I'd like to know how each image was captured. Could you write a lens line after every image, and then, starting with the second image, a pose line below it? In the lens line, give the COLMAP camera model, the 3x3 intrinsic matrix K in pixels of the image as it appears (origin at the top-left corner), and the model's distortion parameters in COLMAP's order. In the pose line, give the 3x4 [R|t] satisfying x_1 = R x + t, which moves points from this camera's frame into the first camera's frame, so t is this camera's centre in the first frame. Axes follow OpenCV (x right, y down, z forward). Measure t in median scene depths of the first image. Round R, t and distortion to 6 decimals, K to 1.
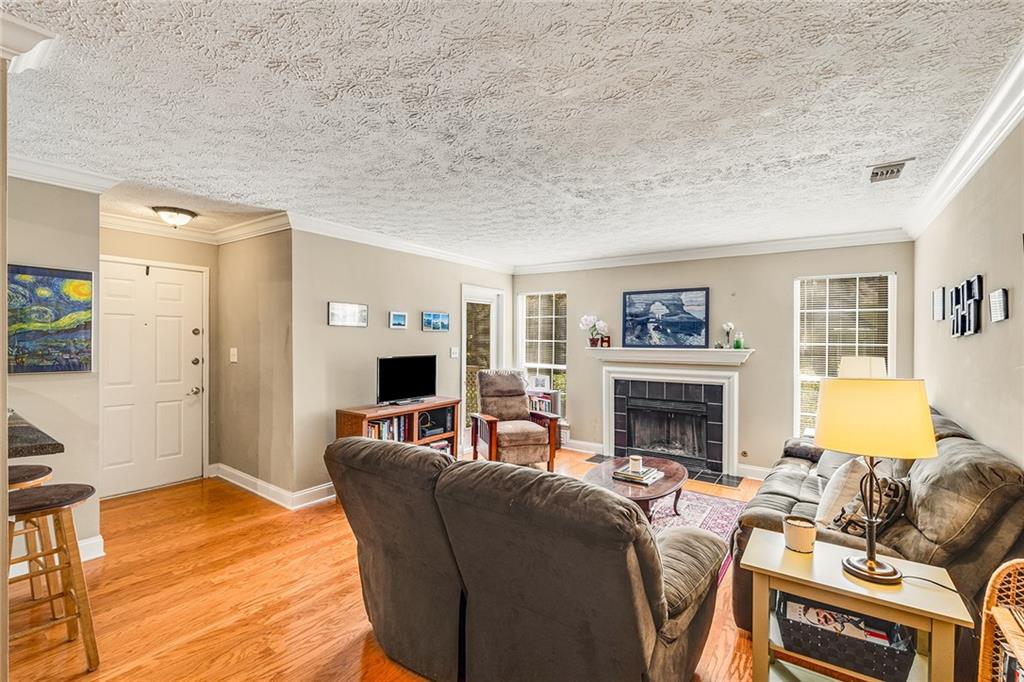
lens RADIAL K [[456.8, 0, 515.2], [0, 456.8, 344.6], [0, 0, 1]] dist [-0.002082, -0.000037]
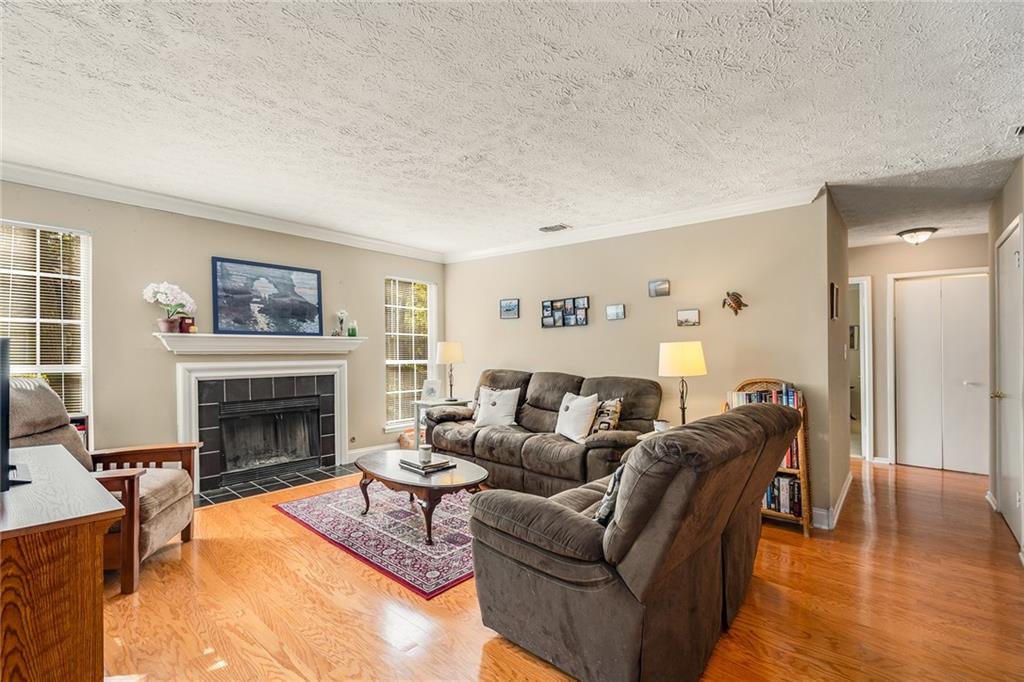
lens RADIAL K [[456.8, 0, 515.2], [0, 456.8, 344.6], [0, 0, 1]] dist [-0.002082, -0.000037]
pose [[0.109266, -0.002520, 0.994009, -0.452260], [0.002914, 0.999993, 0.002215, 0.023830], [-0.994008, 0.002655, 0.109273, 0.496716]]
